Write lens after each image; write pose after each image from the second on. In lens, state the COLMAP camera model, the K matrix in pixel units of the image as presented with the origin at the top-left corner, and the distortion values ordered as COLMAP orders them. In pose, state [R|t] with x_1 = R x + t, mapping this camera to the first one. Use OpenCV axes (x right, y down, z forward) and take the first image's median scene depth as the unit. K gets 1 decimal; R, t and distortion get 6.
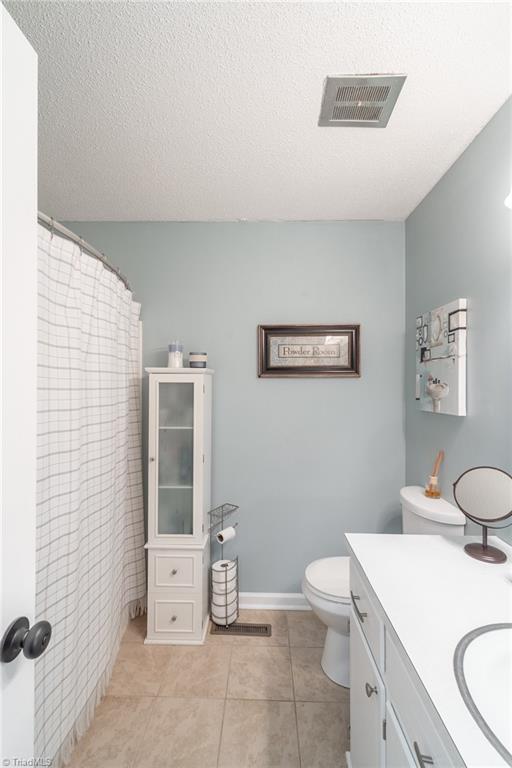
lens RADIAL K [[333.9, 0, 256.0], [0, 333.9, 384.0], [0, 0, 1]] dist [0.005236, 0.000529]
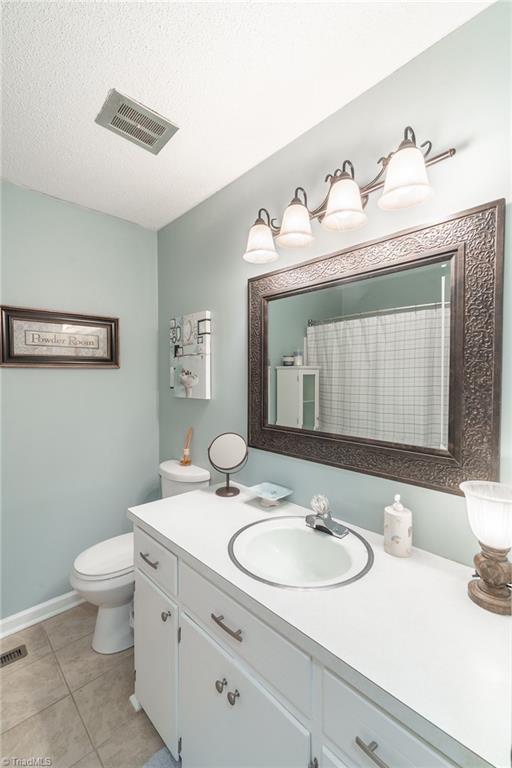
lens RADIAL K [[333.9, 0, 256.0], [0, 333.9, 384.0], [0, 0, 1]] dist [0.005236, 0.000529]
pose [[0.708933, -0.018142, 0.705042, -0.164539], [-0.001308, 0.999634, 0.027038, -0.001286], [-0.705275, -0.020090, 0.708649, -0.069211]]
